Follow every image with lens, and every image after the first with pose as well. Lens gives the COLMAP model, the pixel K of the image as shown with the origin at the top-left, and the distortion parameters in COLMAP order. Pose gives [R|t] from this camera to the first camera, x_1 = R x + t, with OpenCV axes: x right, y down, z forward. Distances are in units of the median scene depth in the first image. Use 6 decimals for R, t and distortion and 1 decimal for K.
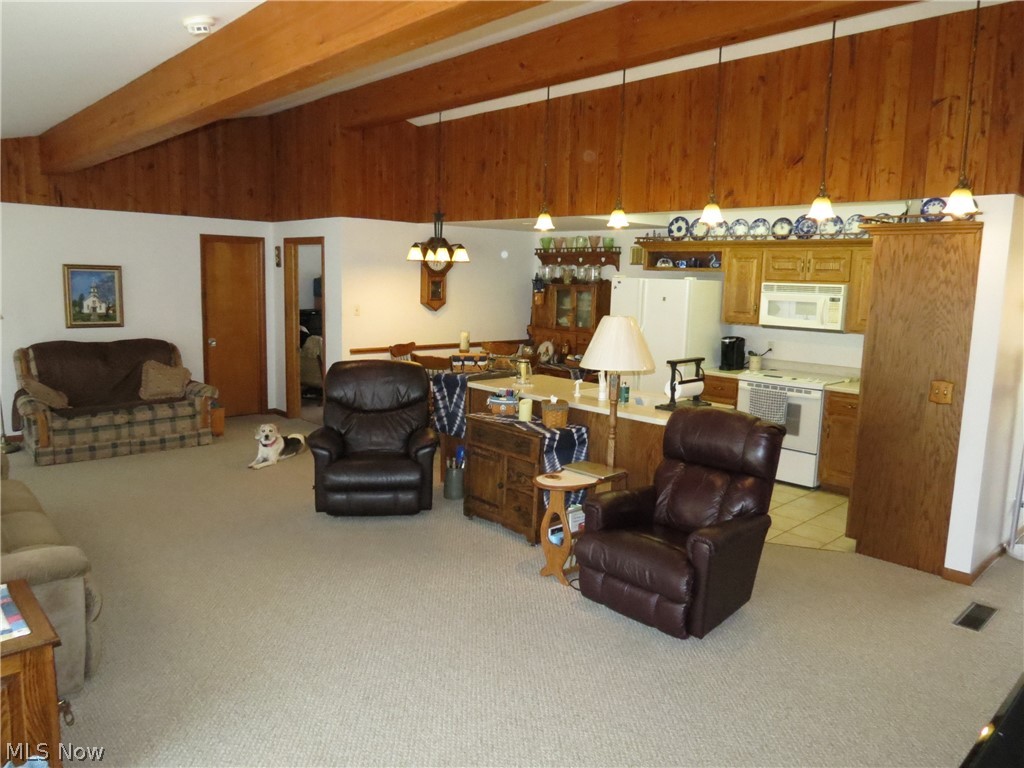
lens RADIAL K [[742.9, 0, 512.9], [0, 742.9, 385.2], [0, 0, 1]] dist [0.008394, 0.007758]
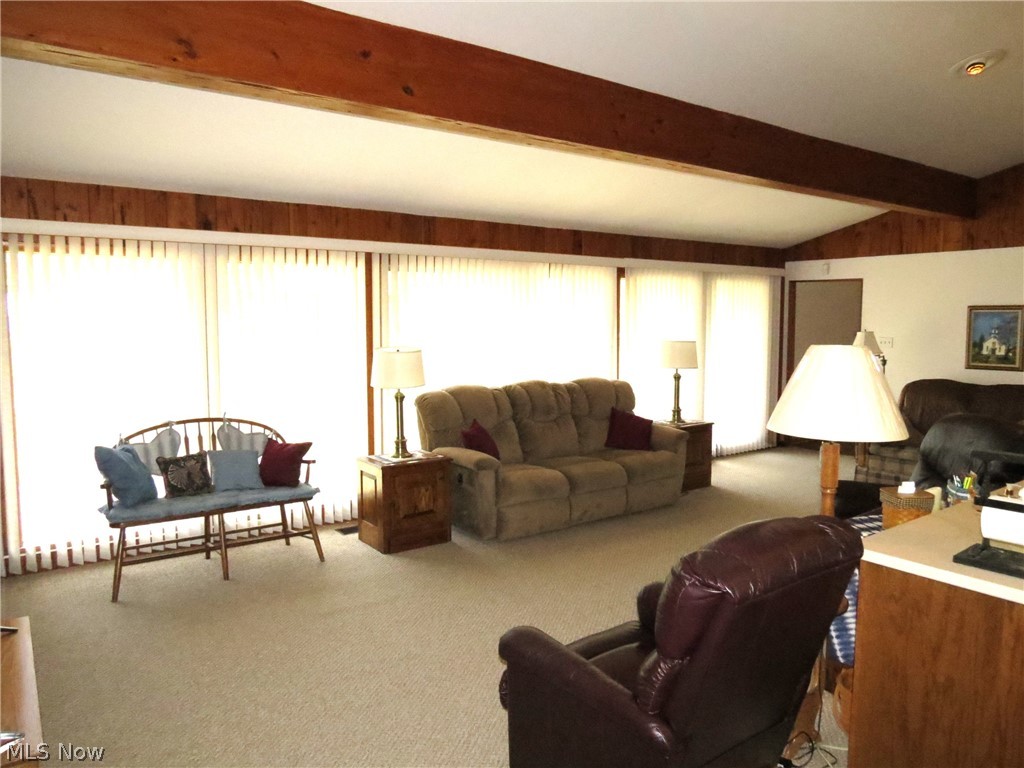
lens RADIAL K [[742.9, 0, 514.1], [0, 742.9, 381.4], [0, 0, 1]] dist [0.008394, 0.007758]
pose [[-0.157862, 0.051796, -0.986102, 0.496624], [-0.148917, 0.985953, 0.075628, -0.044299], [0.976168, 0.158786, -0.147931, 0.549588]]
